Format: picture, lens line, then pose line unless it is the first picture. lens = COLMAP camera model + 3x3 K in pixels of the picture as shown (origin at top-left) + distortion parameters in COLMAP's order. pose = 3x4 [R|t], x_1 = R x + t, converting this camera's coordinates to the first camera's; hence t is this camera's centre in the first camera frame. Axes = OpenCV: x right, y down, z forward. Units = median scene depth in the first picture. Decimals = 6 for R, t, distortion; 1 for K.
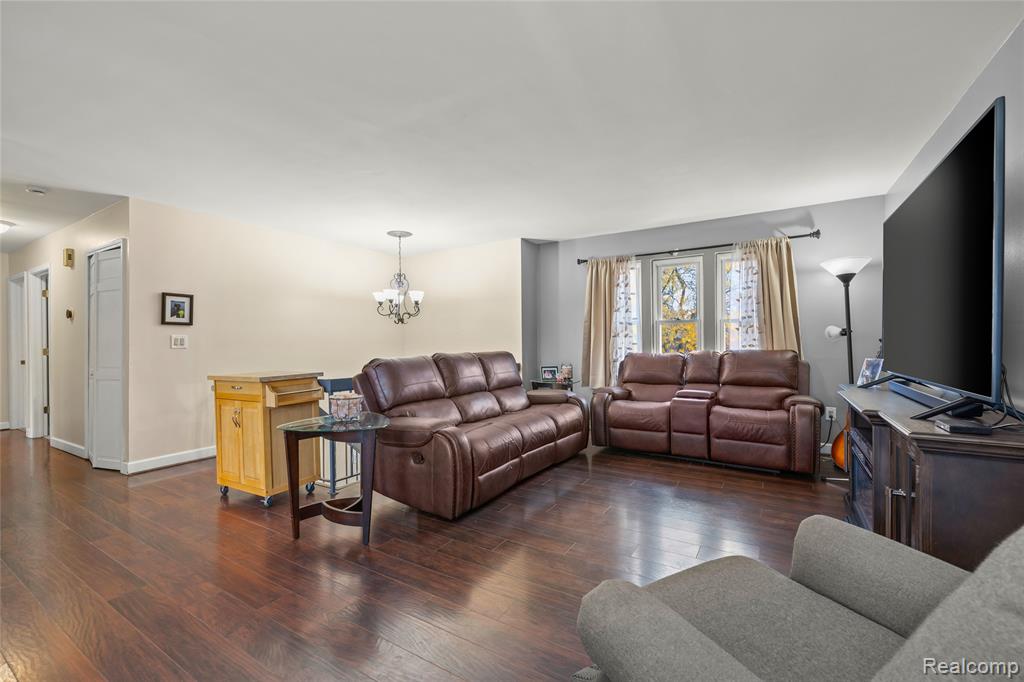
lens RADIAL K [[431.3, 0, 506.4], [0, 431.3, 338.1], [0, 0, 1]] dist [0.002833, -0.001080]
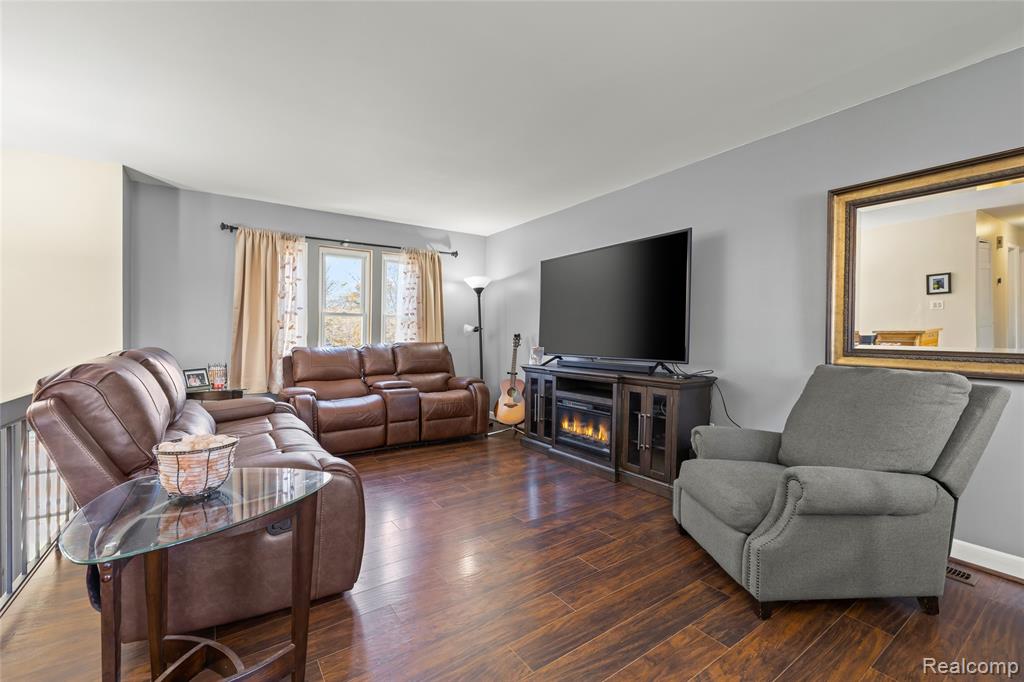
lens RADIAL K [[431.3, 0, 512.1], [0, 431.3, 339.8], [0, 0, 1]] dist [0.002833, -0.001080]
pose [[0.395151, 0.002290, 0.918613, -0.386473], [-0.011150, 0.999935, 0.002303, 0.013753], [-0.918549, -0.011152, 0.395151, 0.299284]]
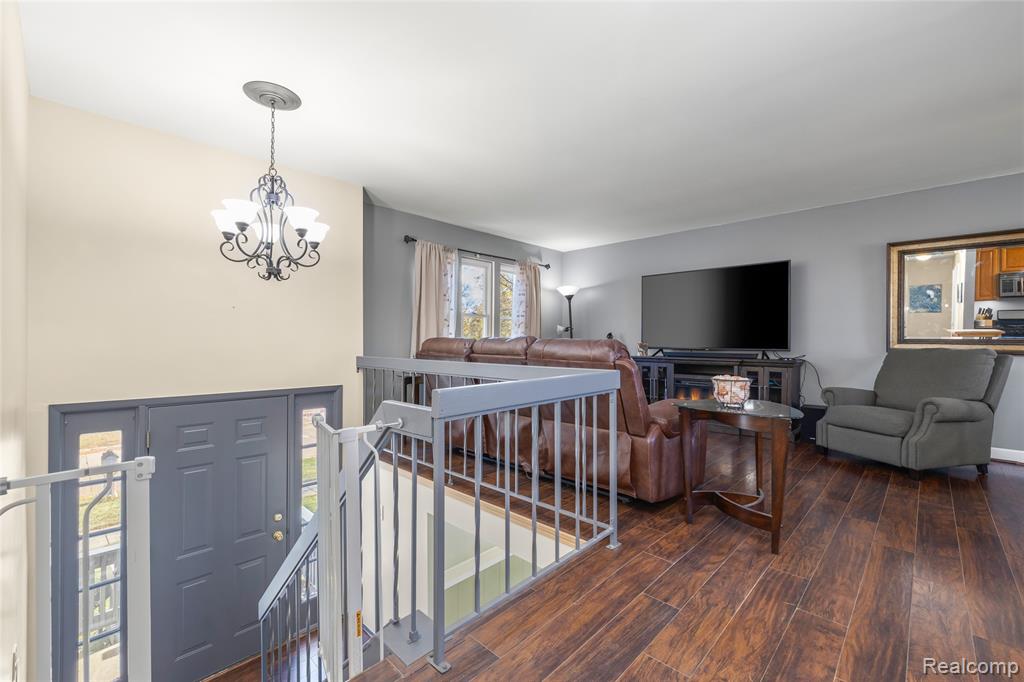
lens RADIAL K [[431.3, 0, 515.1], [0, 431.3, 333.6], [0, 0, 1]] dist [0.002833, -0.001080]
pose [[0.203388, 0.029456, 0.978655, -0.775641], [-0.011150, 0.999552, -0.027768, 0.045313], [-0.979035, -0.005265, 0.203625, 0.741161]]
